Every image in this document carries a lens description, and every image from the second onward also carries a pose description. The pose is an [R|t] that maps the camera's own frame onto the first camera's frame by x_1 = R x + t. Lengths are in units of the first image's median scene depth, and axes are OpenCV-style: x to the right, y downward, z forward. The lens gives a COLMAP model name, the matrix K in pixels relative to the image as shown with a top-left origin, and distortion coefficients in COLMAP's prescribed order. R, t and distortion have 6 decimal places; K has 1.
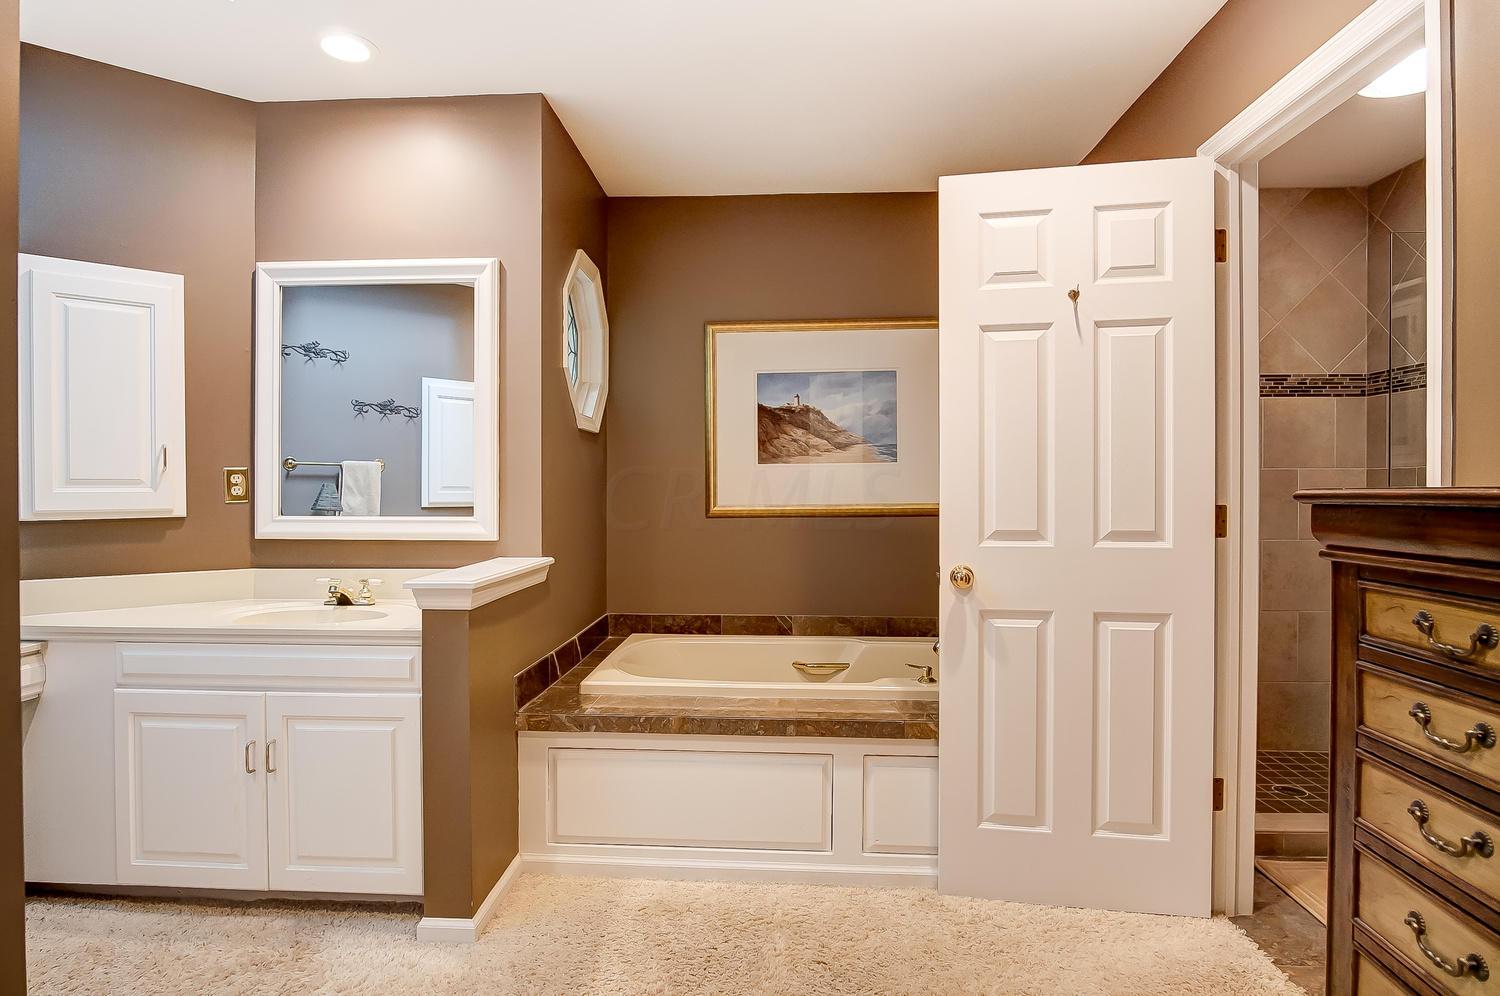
lens RADIAL K [[790.1, 0, 756.1], [0, 790.1, 487.3], [0, 0, 1]] dist [-0.004421, -0.000611]
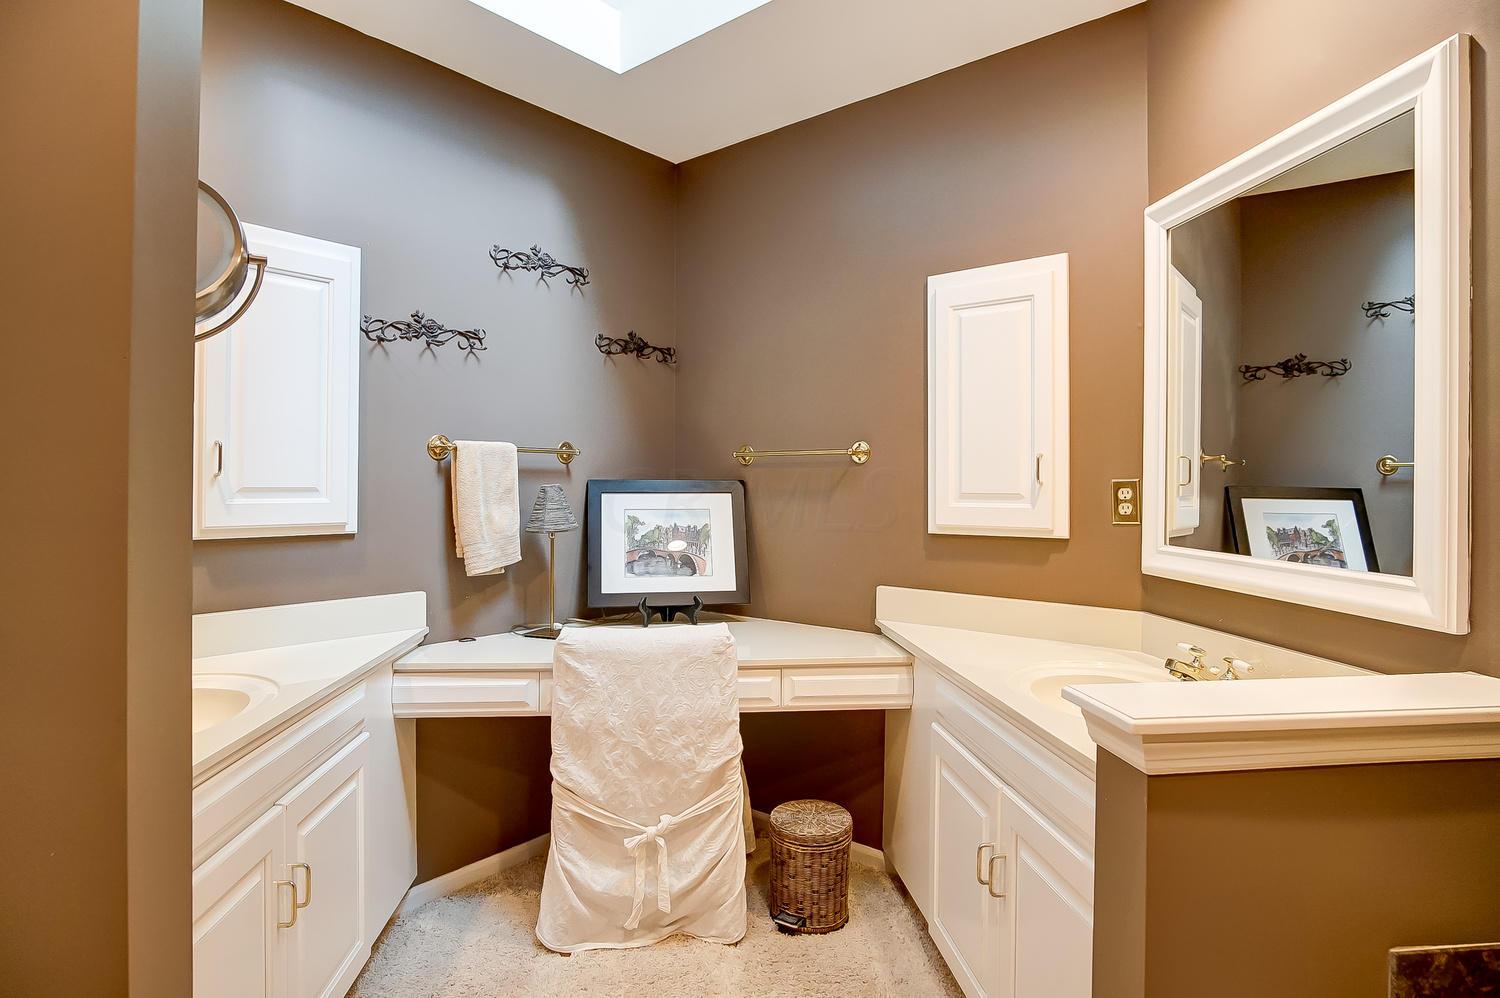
lens RADIAL K [[790.1, 0, 756.1], [0, 790.1, 488.3], [0, 0, 1]] dist [-0.004421, -0.000611]
pose [[0.185229, -0.001051, -0.982695, 0.043119], [-0.013886, 0.999897, -0.003686, -0.008640], [0.982597, 0.014328, 0.185195, 0.524720]]
